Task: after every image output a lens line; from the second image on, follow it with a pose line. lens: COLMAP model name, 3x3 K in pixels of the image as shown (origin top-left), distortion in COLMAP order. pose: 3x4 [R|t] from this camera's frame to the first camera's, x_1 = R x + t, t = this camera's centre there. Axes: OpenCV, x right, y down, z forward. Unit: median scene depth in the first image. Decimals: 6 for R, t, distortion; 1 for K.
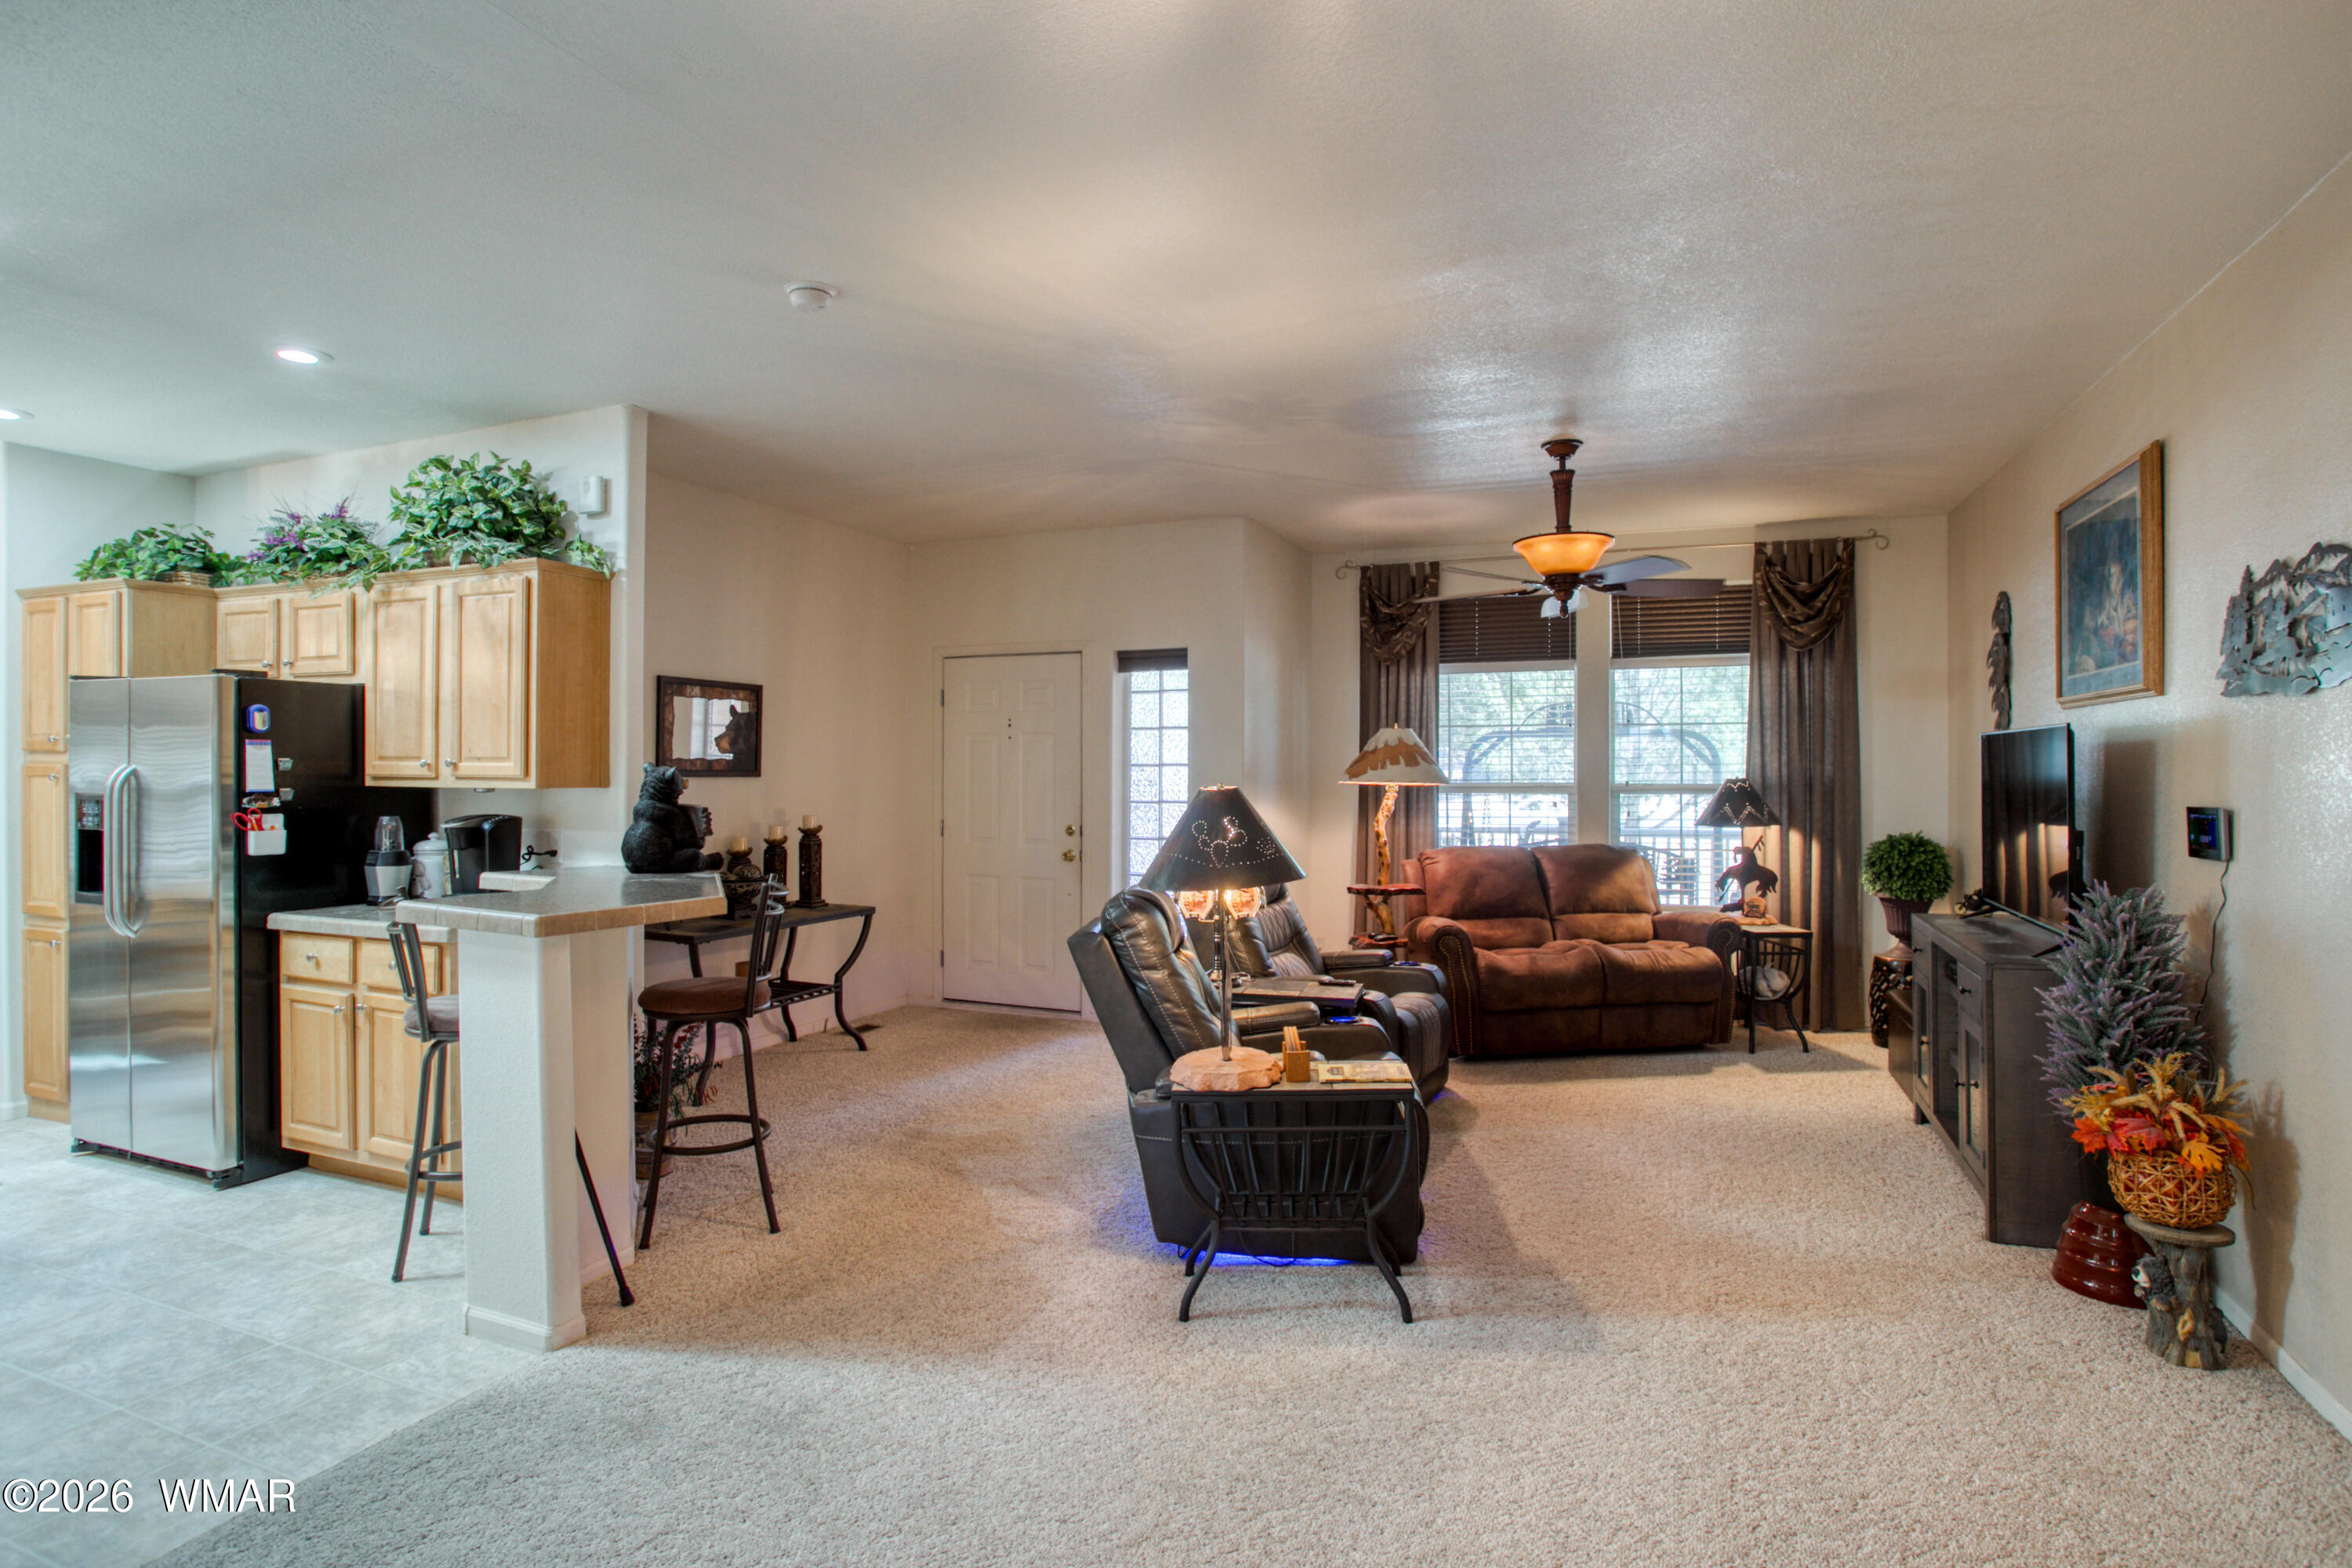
lens RADIAL K [[1178.3, 0, 1193.5], [0, 1178.3, 766.8], [0, 0, 1]] dist [-0.043852, 0.009350]
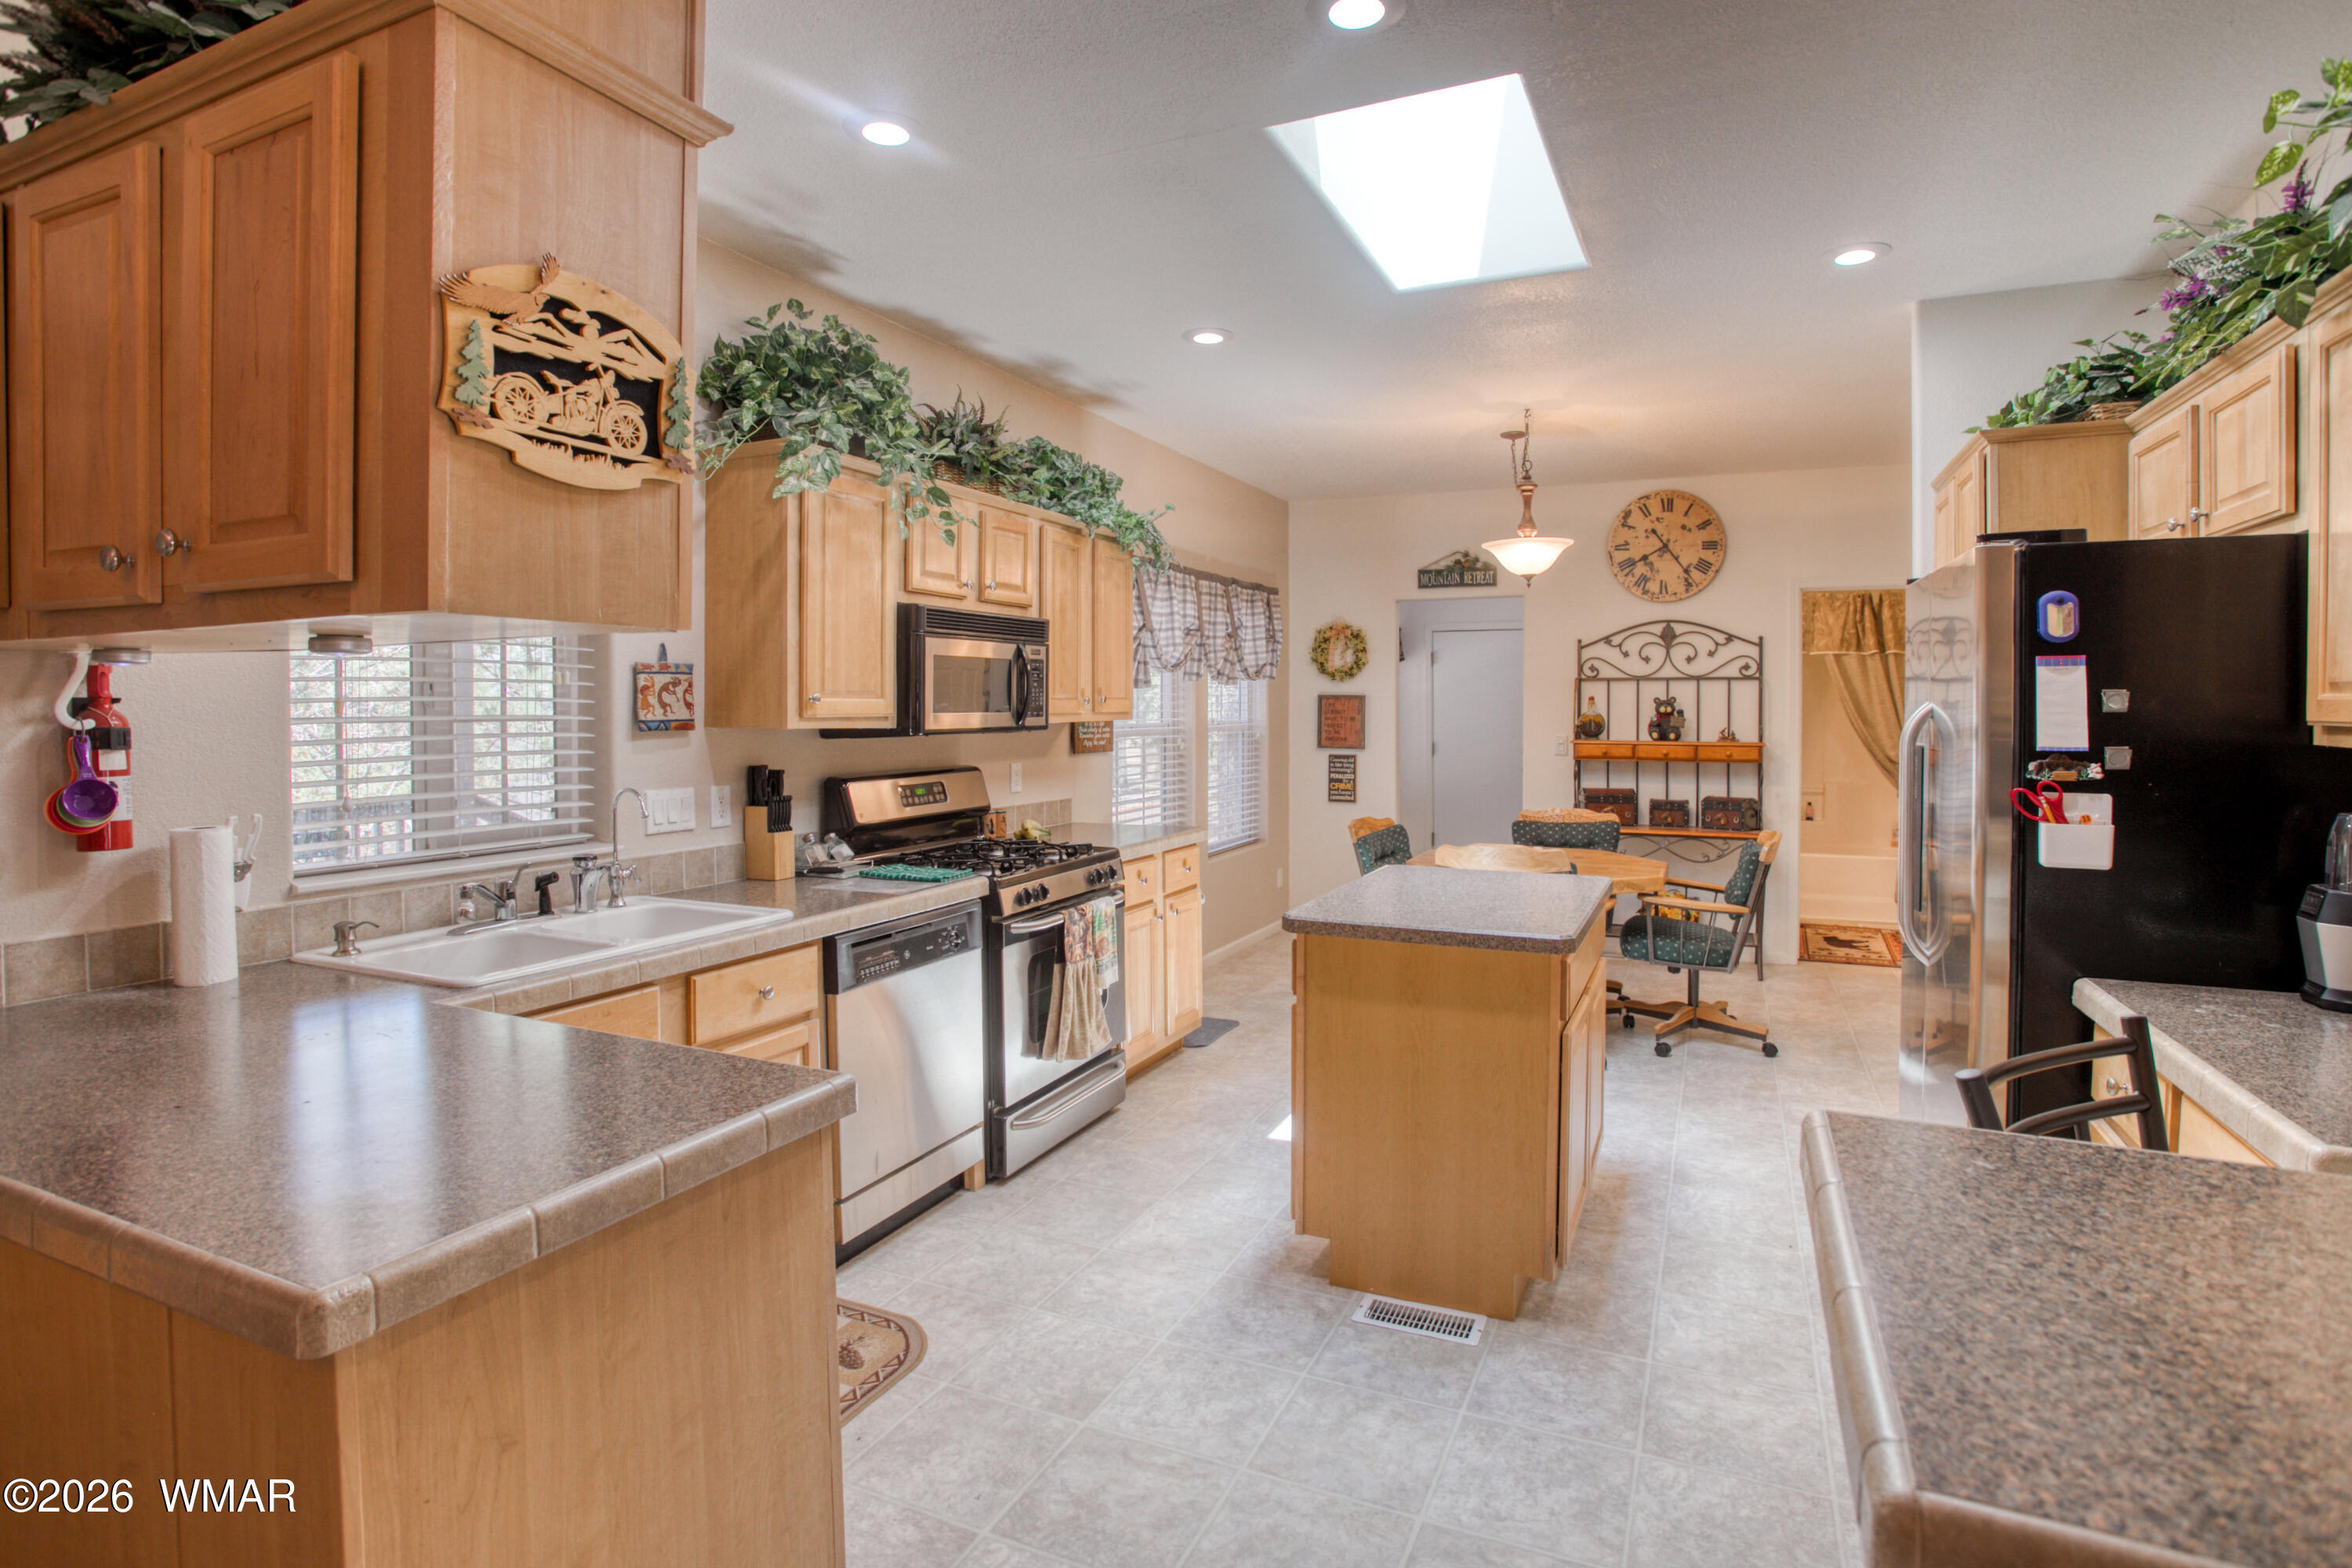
lens RADIAL K [[1178.3, 0, 1202.9], [0, 1178.3, 716.1], [0, 0, 1]] dist [-0.043852, 0.009350]
pose [[-0.040111, 0.004751, -0.999184, -0.248785], [-0.000201, 0.999989, 0.004763, 0.002309], [0.999195, 0.000392, -0.040109, 0.609123]]
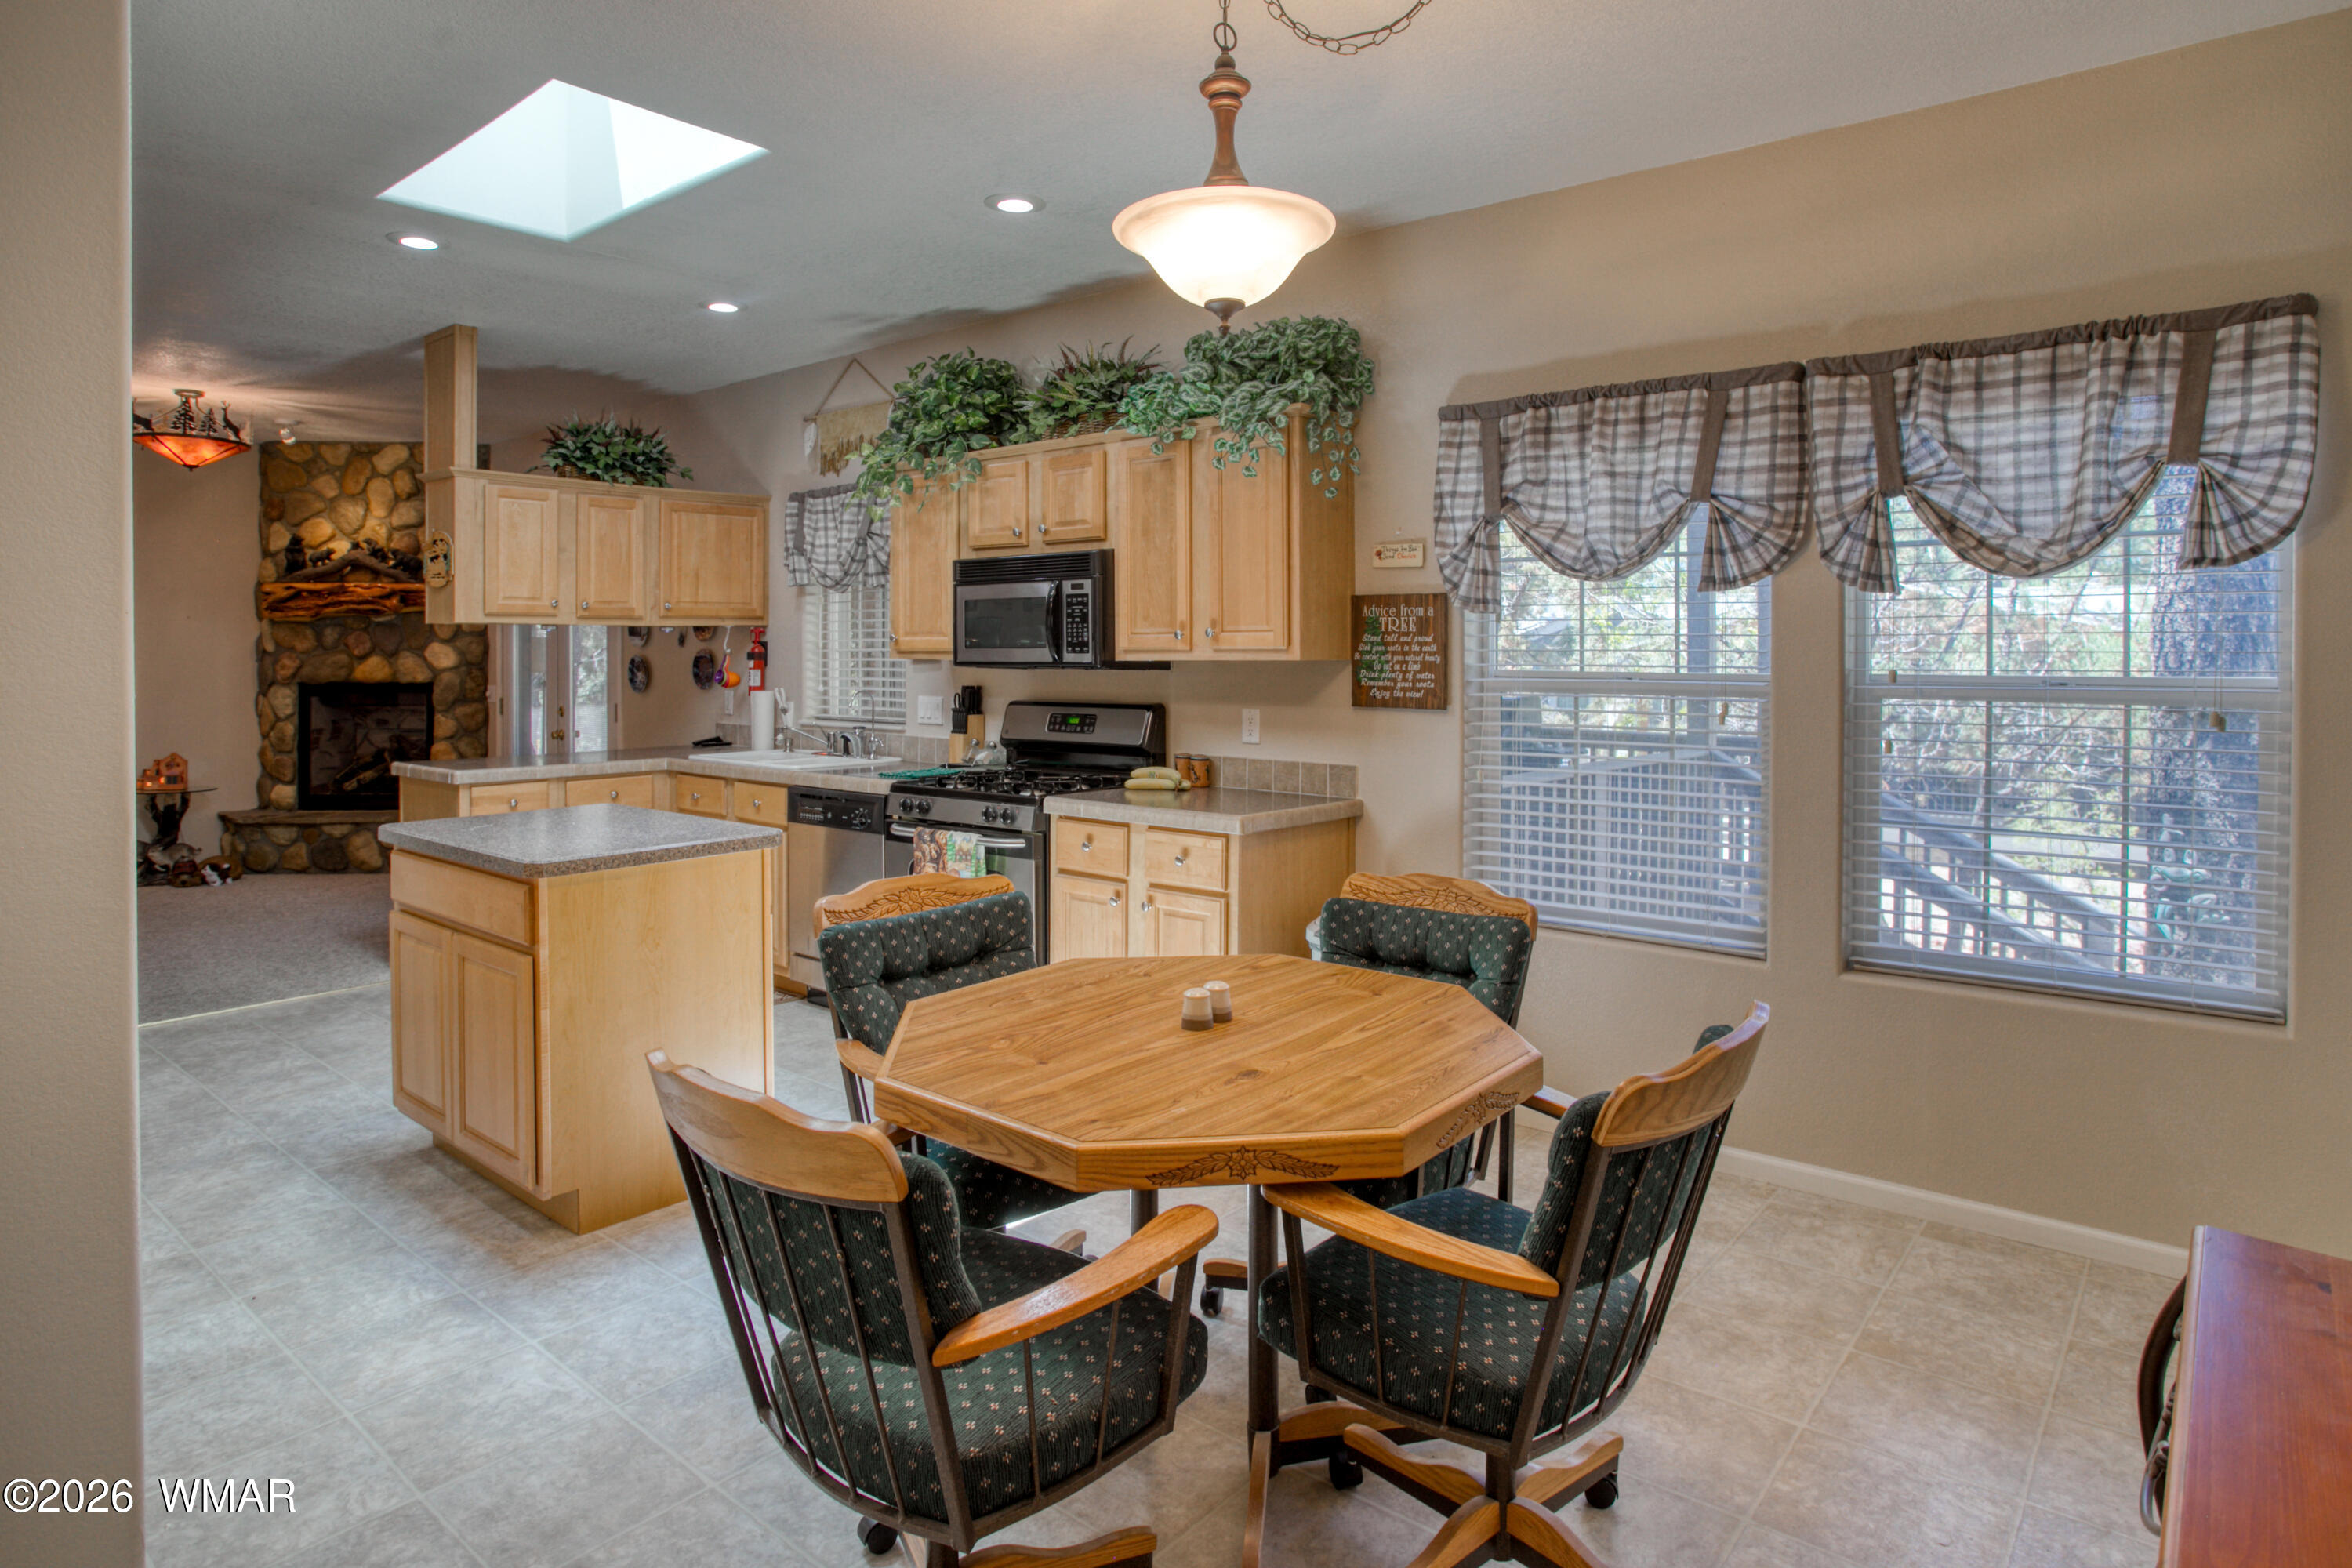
lens RADIAL K [[1396.5, 0, 1157.9], [0, 1396.5, 634.9], [0, 0, 1]] dist [0.024759, 0.000225]
pose [[-0.932636, 0.001904, 0.360814, -1.751438], [-0.001385, 0.999960, -0.008856, 0.002350], [-0.360816, -0.008760, -0.932596, 1.503634]]
